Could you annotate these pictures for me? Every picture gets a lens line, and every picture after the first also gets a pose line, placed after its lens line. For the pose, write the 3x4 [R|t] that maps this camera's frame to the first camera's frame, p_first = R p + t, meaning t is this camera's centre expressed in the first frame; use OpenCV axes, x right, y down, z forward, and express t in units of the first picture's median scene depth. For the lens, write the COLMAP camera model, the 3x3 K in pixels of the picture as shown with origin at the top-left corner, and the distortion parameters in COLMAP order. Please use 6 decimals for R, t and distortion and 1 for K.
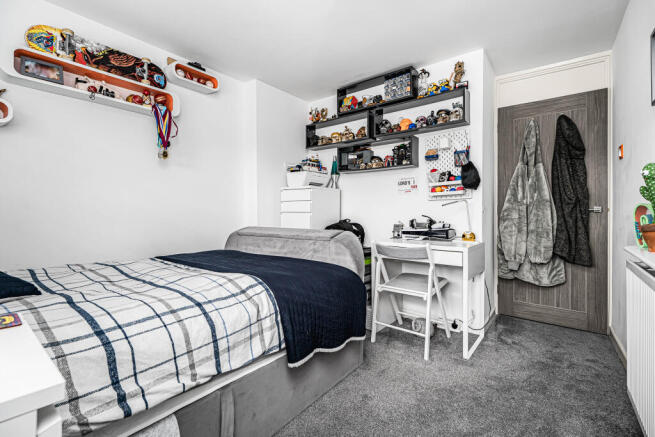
lens RADIAL K [[295.3, 0, 327.2], [0, 295.3, 212.2], [0, 0, 1]] dist [0.003791, -0.000649]
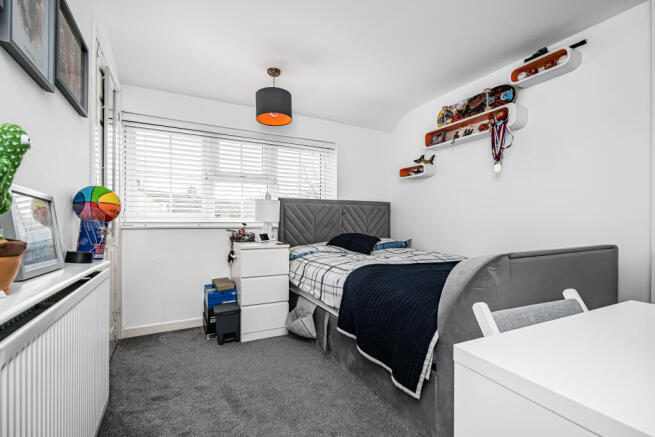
lens RADIAL K [[295.3, 0, 326.8], [0, 295.3, 220.9], [0, 0, 1]] dist [0.003791, -0.000649]
pose [[-0.413511, -0.001199, -0.910498, 0.728720], [-0.005268, 0.999986, 0.001076, 0.002763], [0.910484, 0.005241, -0.413512, 0.937202]]
